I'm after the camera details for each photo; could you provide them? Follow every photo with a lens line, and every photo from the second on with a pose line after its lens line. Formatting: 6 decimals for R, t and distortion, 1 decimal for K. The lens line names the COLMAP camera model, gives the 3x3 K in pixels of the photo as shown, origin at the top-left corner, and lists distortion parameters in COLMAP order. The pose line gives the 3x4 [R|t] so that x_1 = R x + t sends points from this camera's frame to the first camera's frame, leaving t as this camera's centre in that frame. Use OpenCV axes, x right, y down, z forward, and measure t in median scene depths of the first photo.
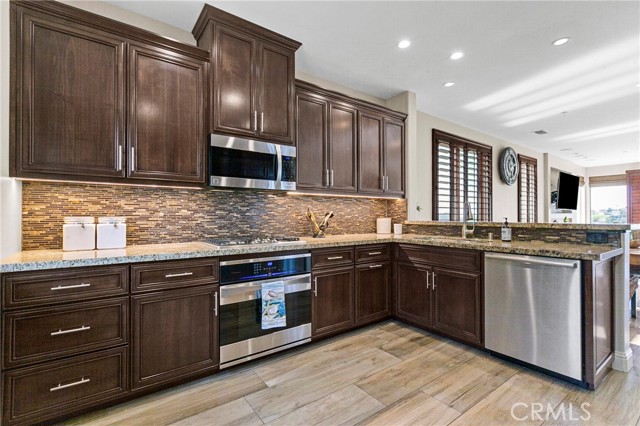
lens RADIAL K [[299.7, 0, 317.7], [0, 299.7, 212.8], [0, 0, 1]] dist [0.001078, 0.000507]
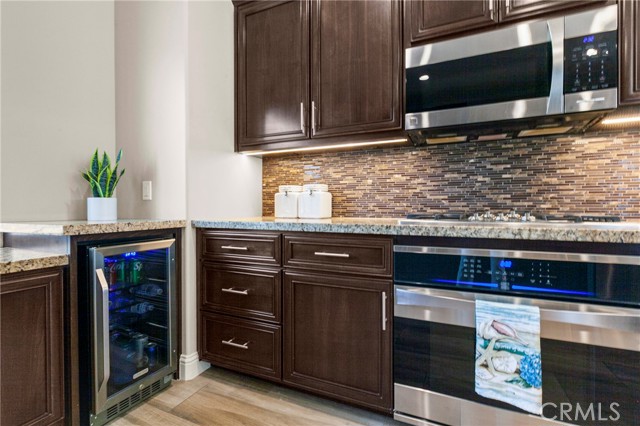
lens RADIAL K [[282.9, 0, 331.2], [0, 282.9, 209.6], [0, 0, 1]] dist [-0.000055, -0.000810]
pose [[0.471922, -0.004949, -0.881626, 0.113932], [0.014757, 0.999888, 0.002286, 0.080553], [0.881517, -0.014089, 0.471943, 0.563473]]
